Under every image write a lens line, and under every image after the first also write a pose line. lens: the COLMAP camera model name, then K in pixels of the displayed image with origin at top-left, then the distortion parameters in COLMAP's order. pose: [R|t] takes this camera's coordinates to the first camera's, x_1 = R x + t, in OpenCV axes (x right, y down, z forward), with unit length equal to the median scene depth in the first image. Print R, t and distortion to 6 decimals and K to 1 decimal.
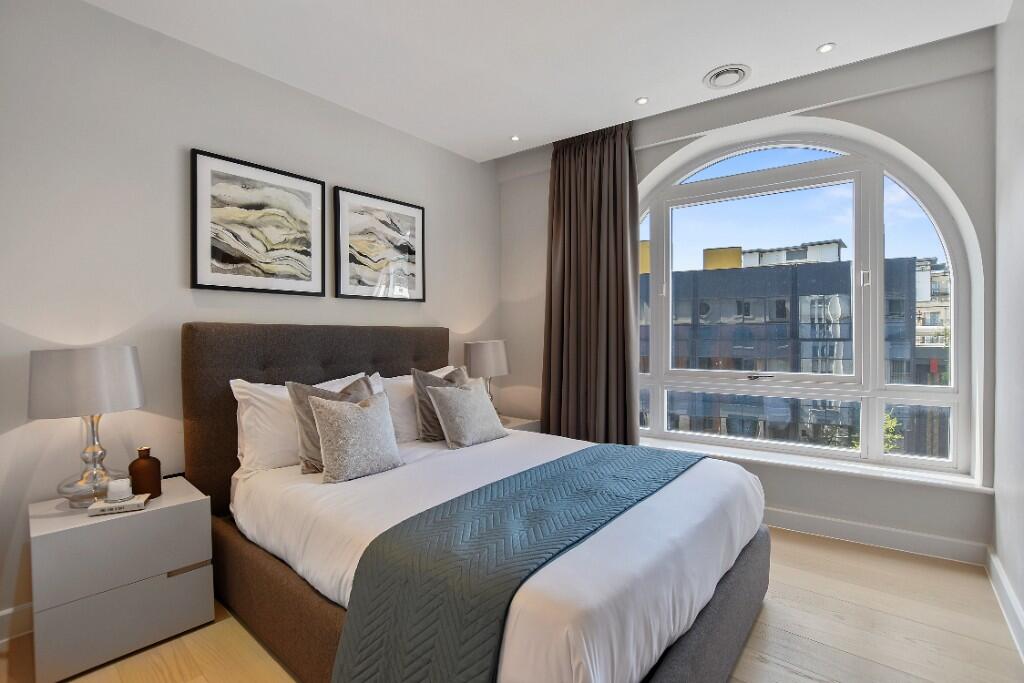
lens RADIAL K [[464.2, 0, 512.0], [0, 464.2, 341.5], [0, 0, 1]] dist [-0.000281, -0.000097]
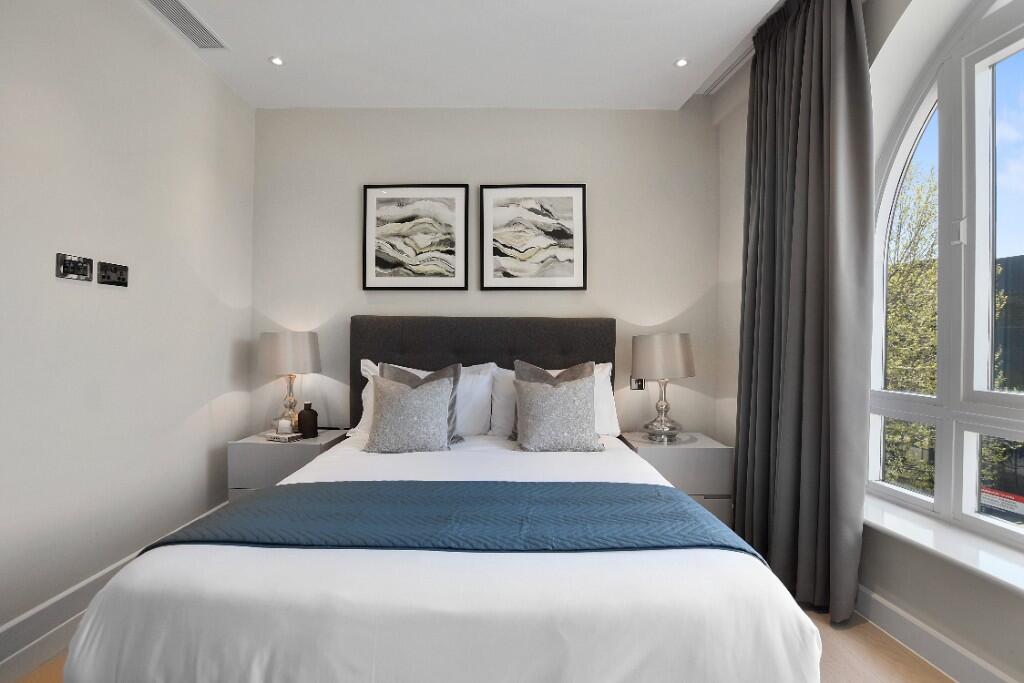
lens RADIAL K [[473.4, 0, 512.0], [0, 473.4, 341.5], [0, 0, 1]] dist [-0.020388, 0.000007]
pose [[0.638447, 0.009445, -0.769608, 0.529793], [-0.018264, 0.999829, -0.002881, 0.024058], [0.769449, 0.015896, 0.638511, 0.397529]]
